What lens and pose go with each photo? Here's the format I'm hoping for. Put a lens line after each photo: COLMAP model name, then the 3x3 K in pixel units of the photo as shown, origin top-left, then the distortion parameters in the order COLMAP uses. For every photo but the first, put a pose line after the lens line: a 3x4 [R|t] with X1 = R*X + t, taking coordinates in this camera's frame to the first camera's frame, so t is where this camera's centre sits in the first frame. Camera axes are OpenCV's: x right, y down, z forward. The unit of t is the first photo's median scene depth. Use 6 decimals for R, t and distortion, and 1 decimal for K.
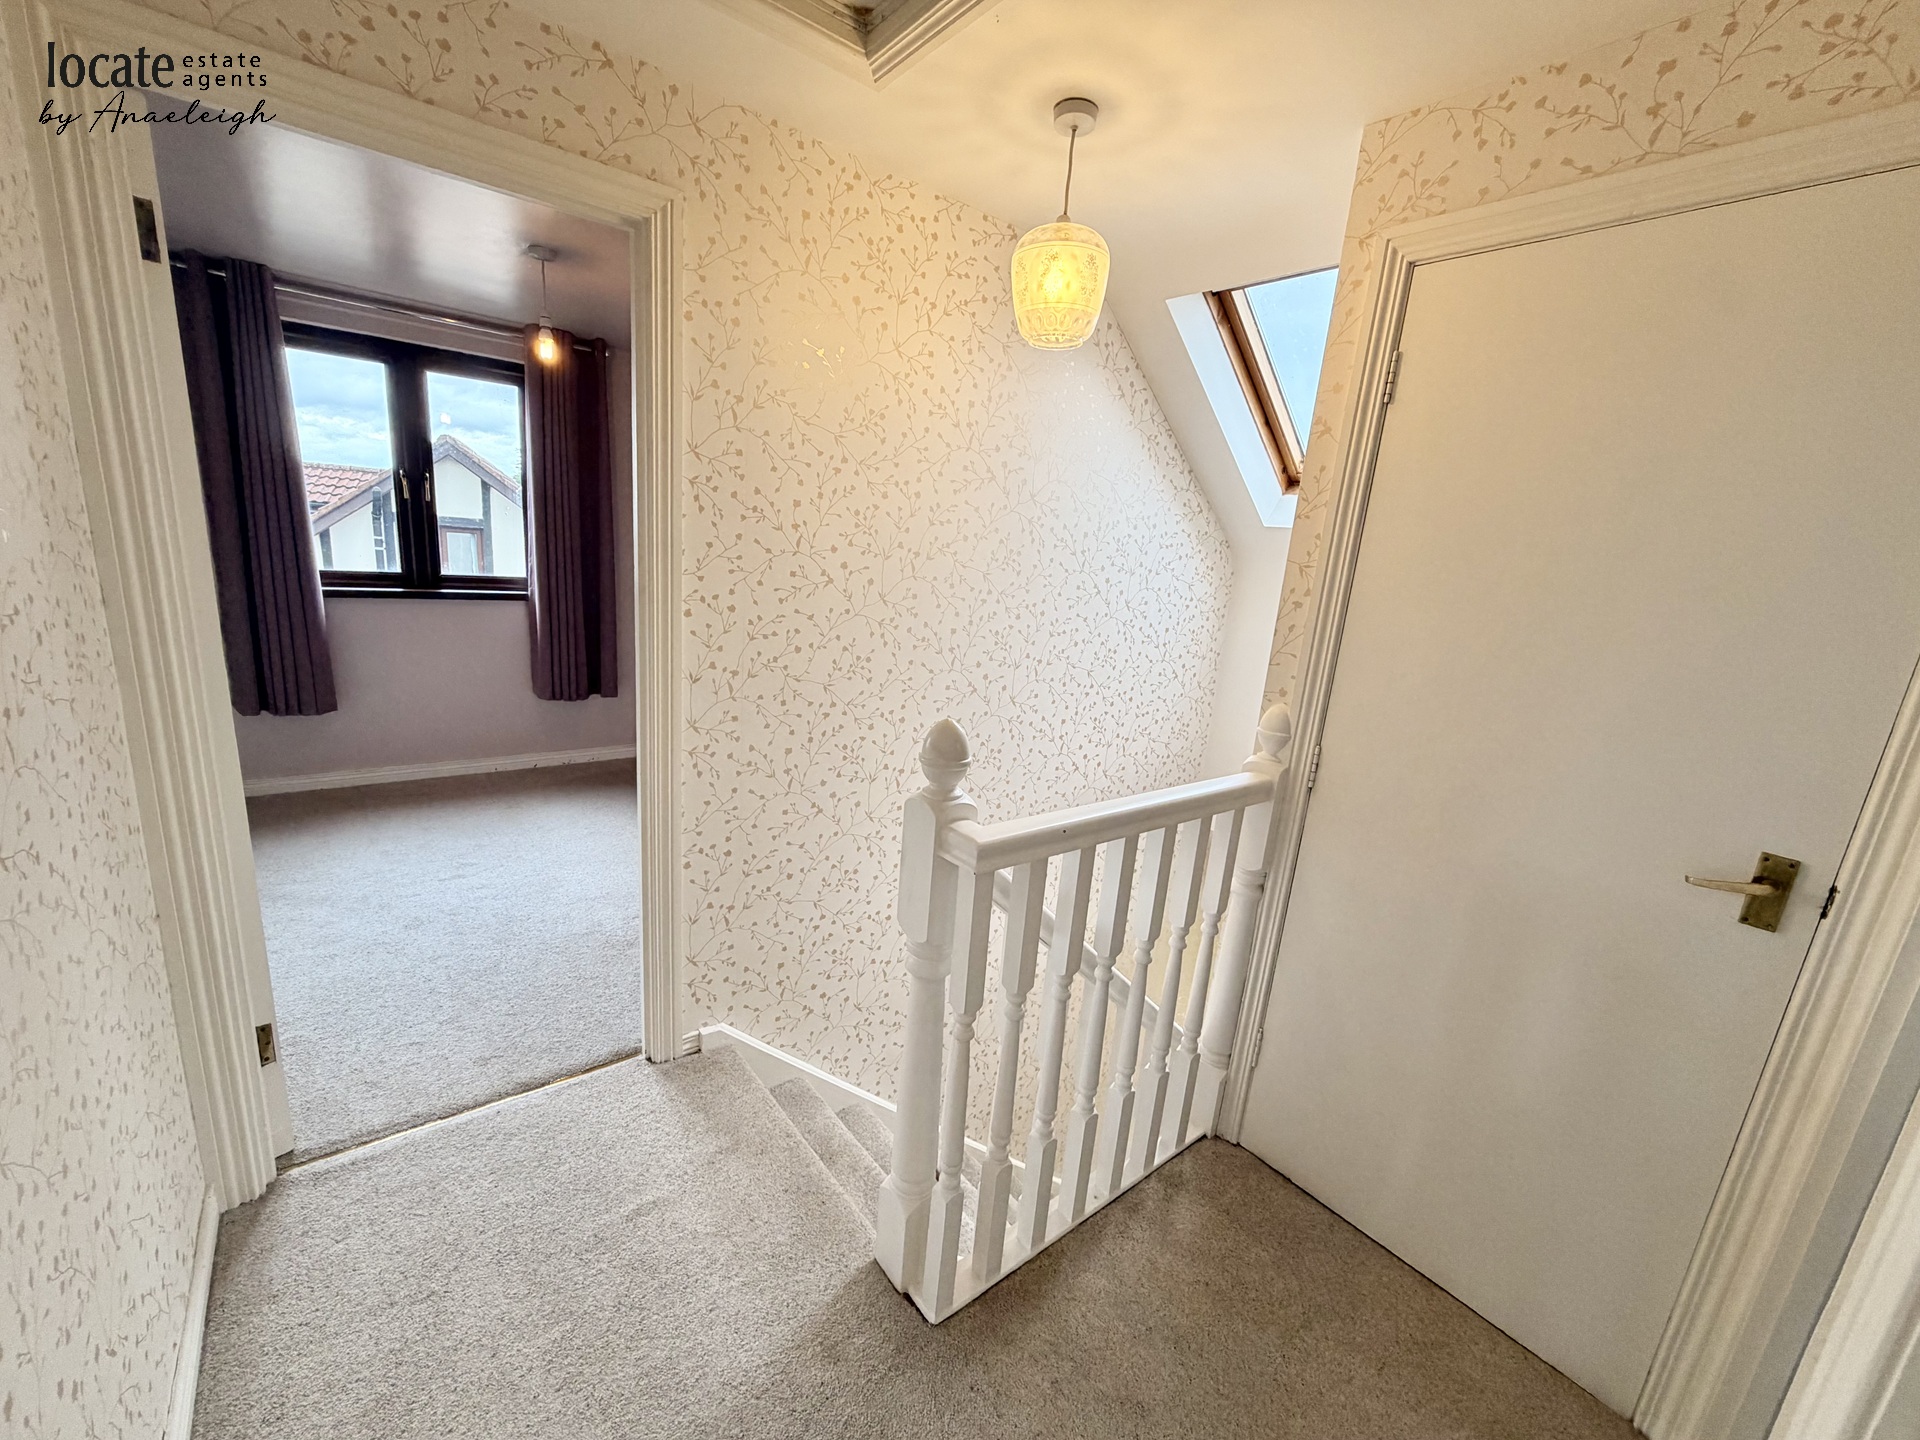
lens RADIAL K [[767.2, 0, 956.3], [0, 767.2, 724.5], [0, 0, 1]] dist [0.000507, 0.000122]
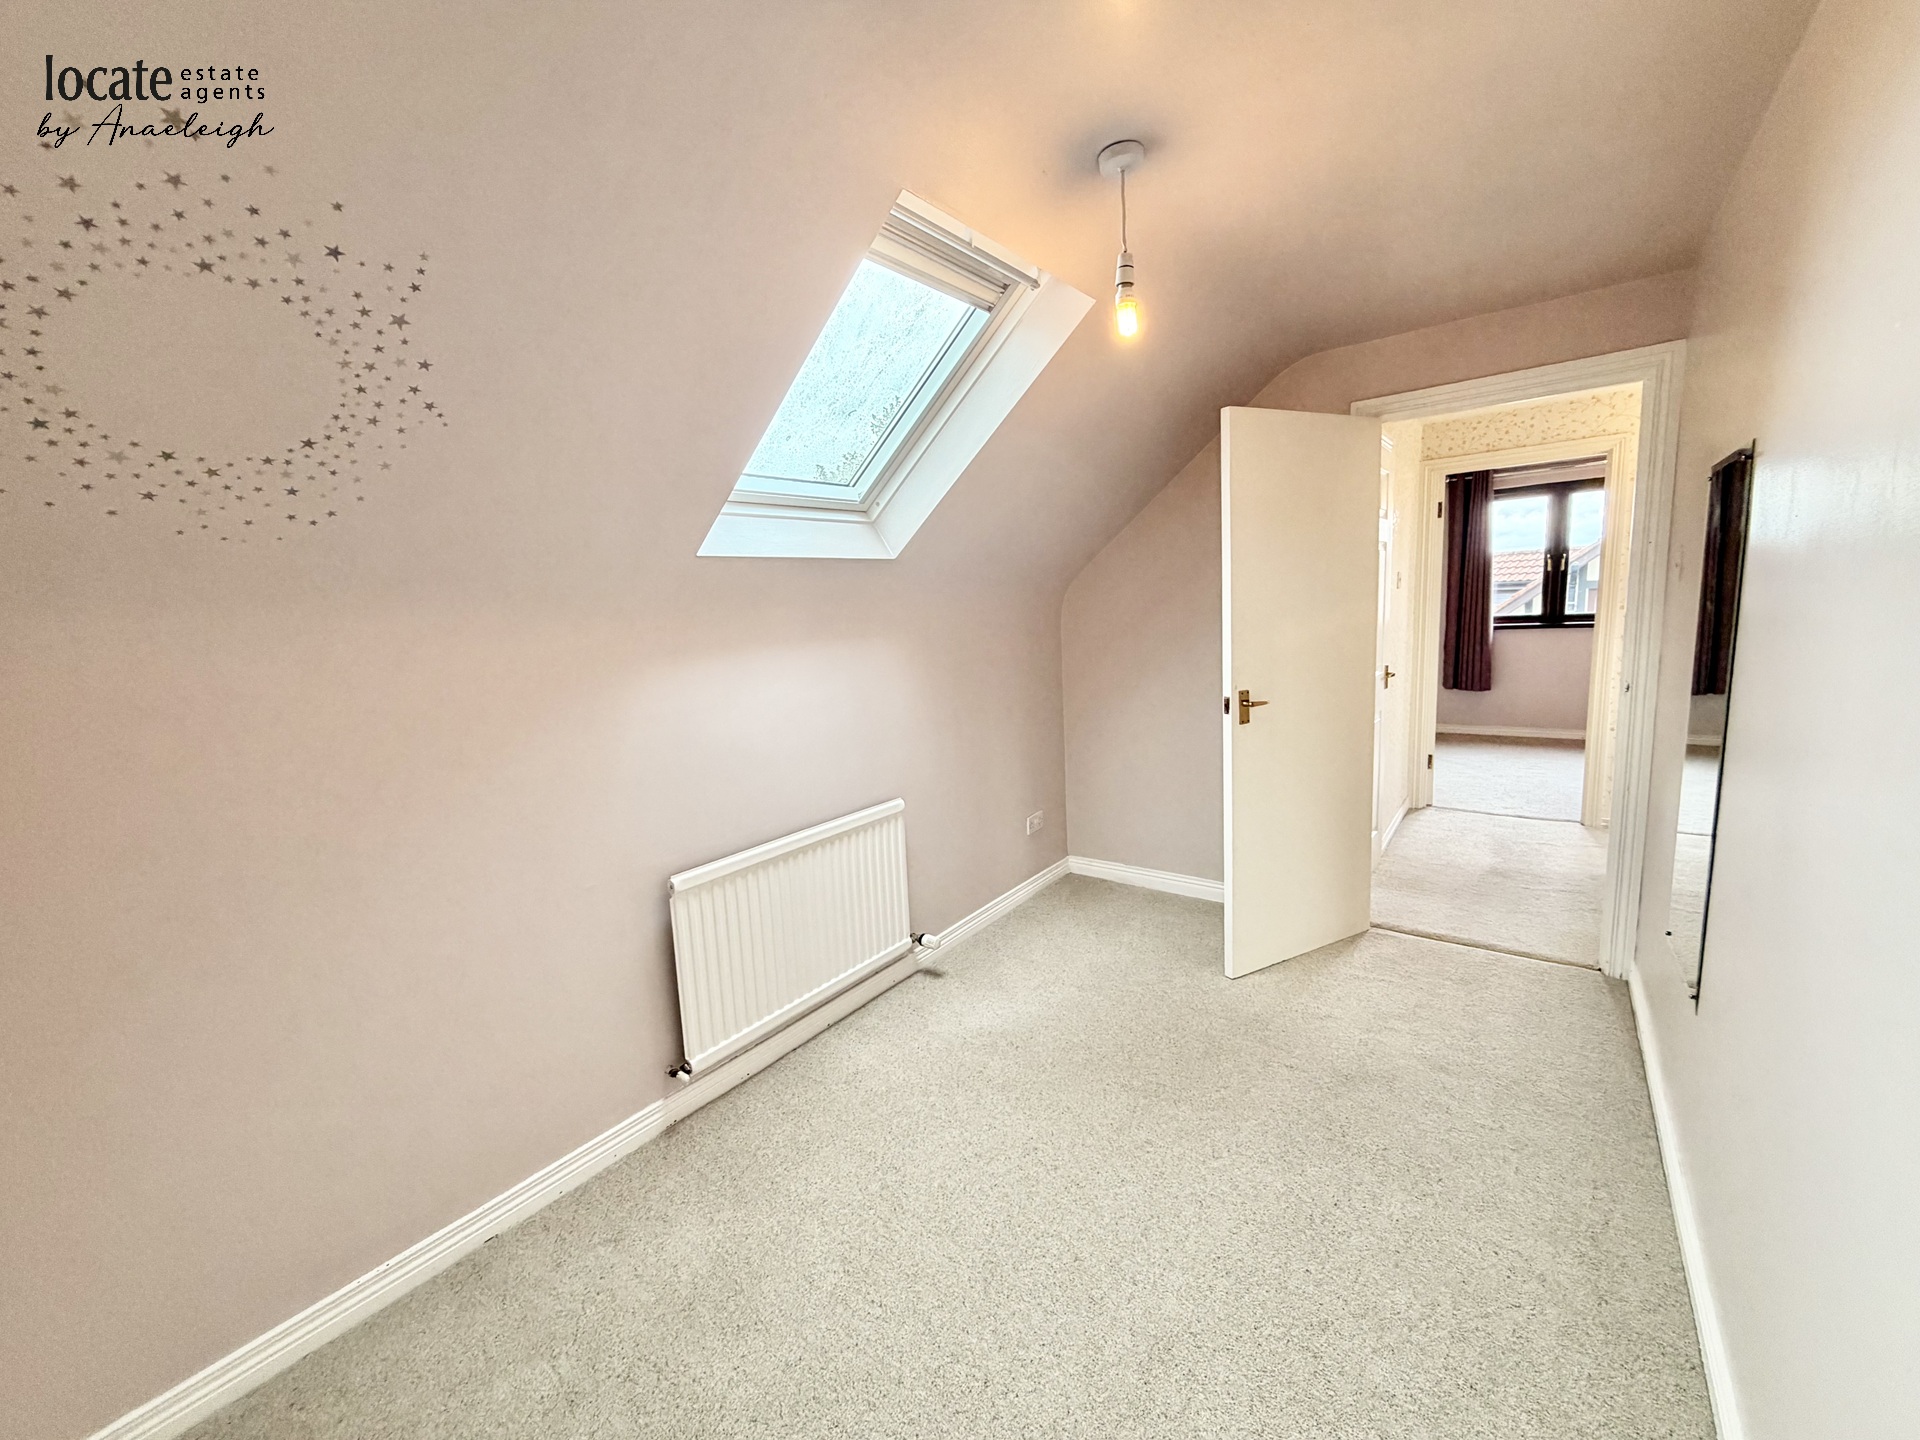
lens RADIAL K [[767.2, 0, 975.0], [0, 767.2, 729.7], [0, 0, 1]] dist [0.000507, 0.000122]
pose [[0.252854, 0.067158, -0.965171, 0.602424], [-0.152488, 0.987886, 0.028790, 0.191112], [0.955412, 0.139897, 0.260032, -0.584630]]
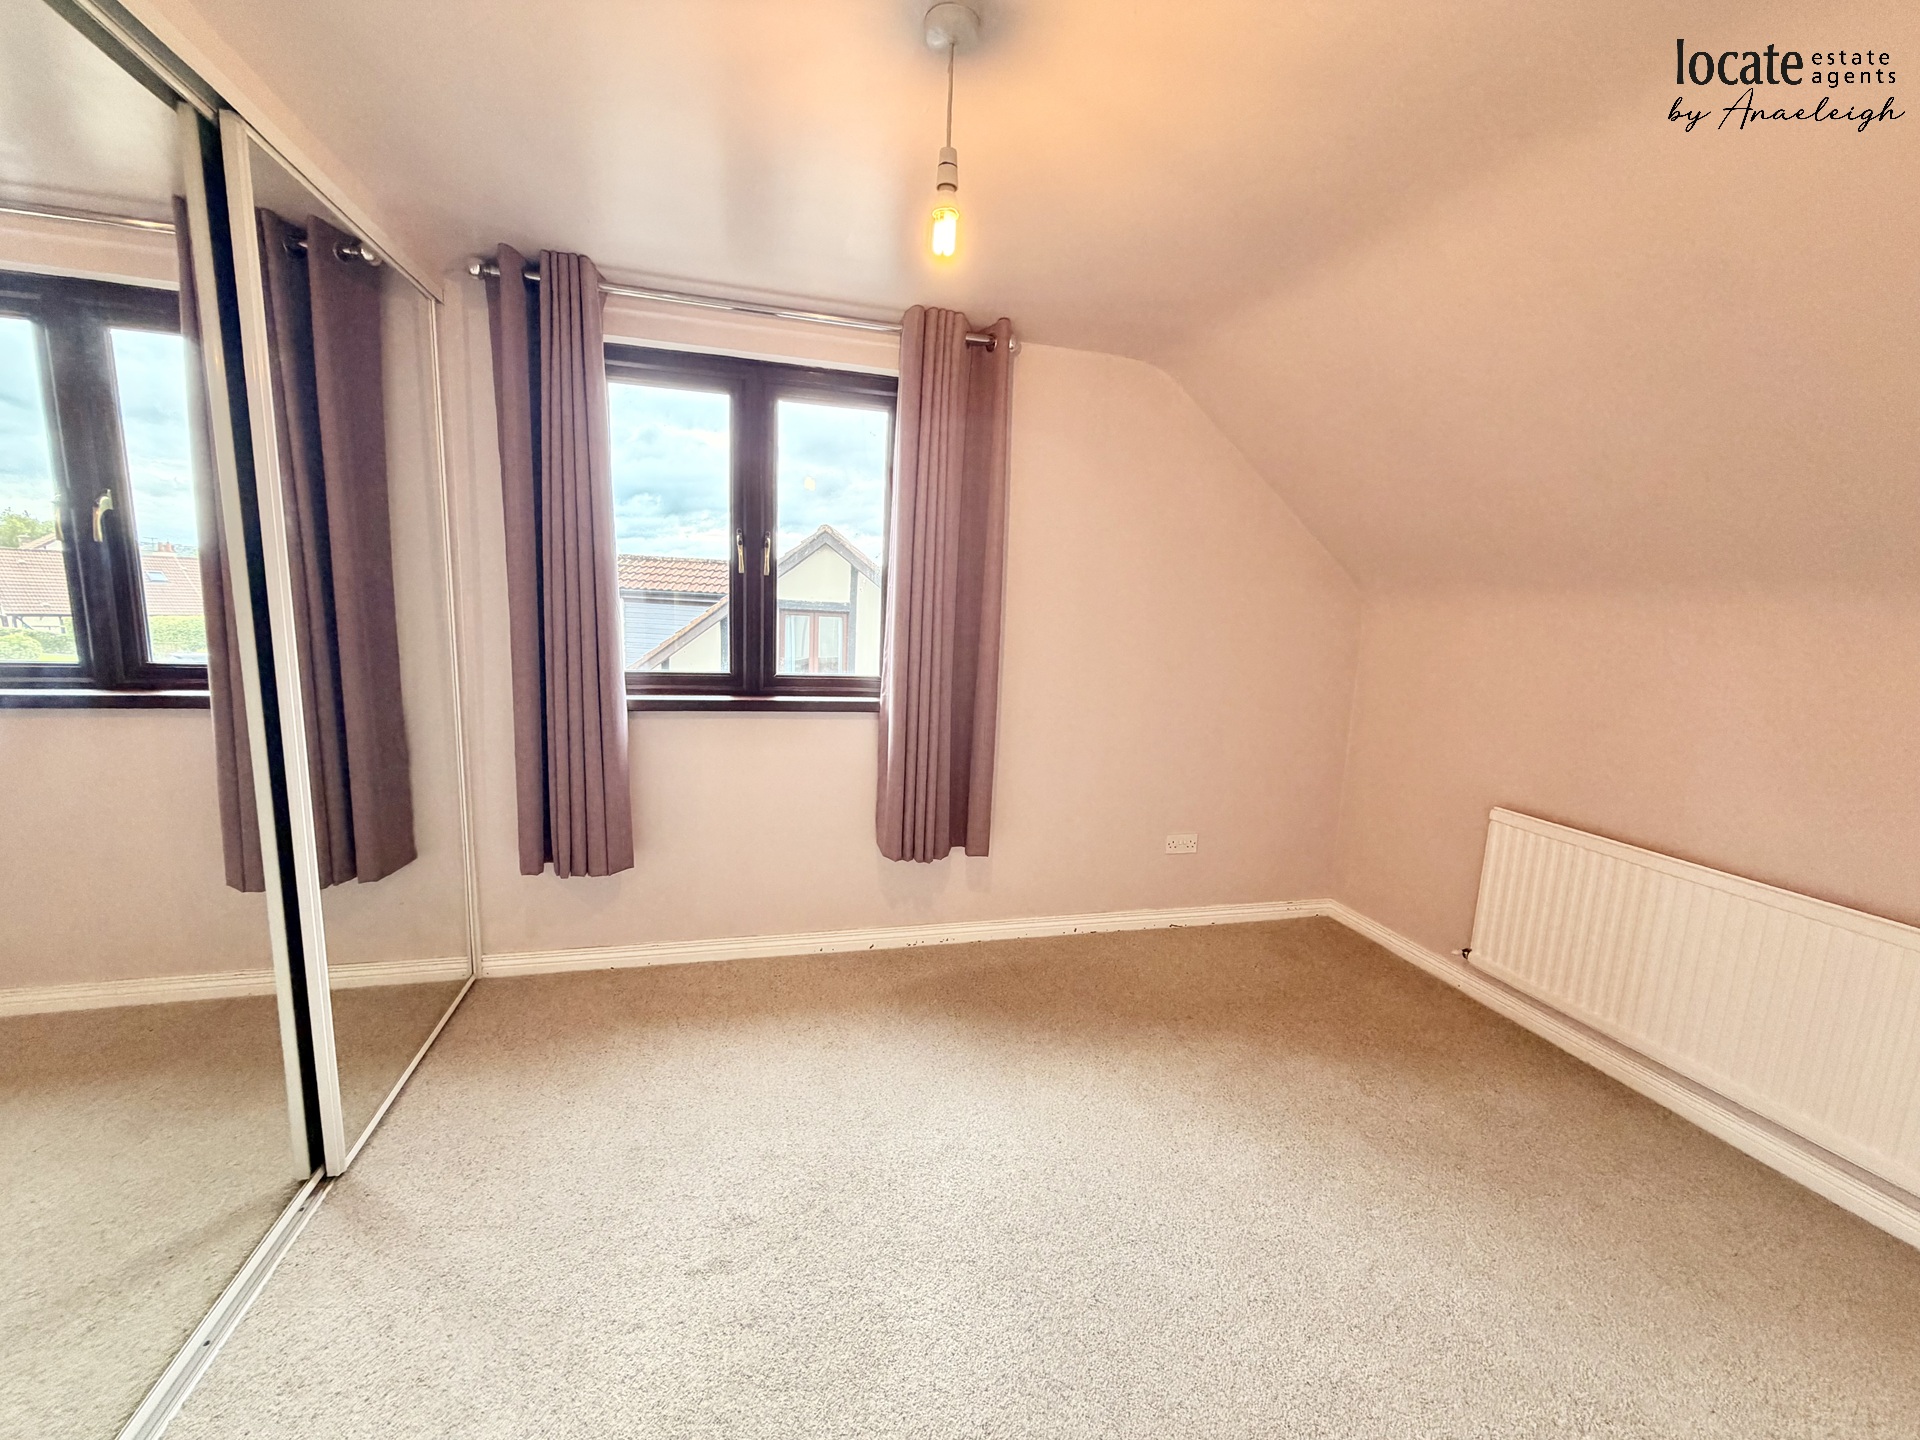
lens RADIAL K [[767.2, 0, 966.5], [0, 767.2, 715.8], [0, 0, 1]] dist [0.000507, 0.000122]
pose [[0.922388, 0.021304, -0.385676, -0.231329], [-0.061208, 0.993924, -0.091482, -0.104493], [0.381384, 0.107988, 0.918088, 0.417518]]
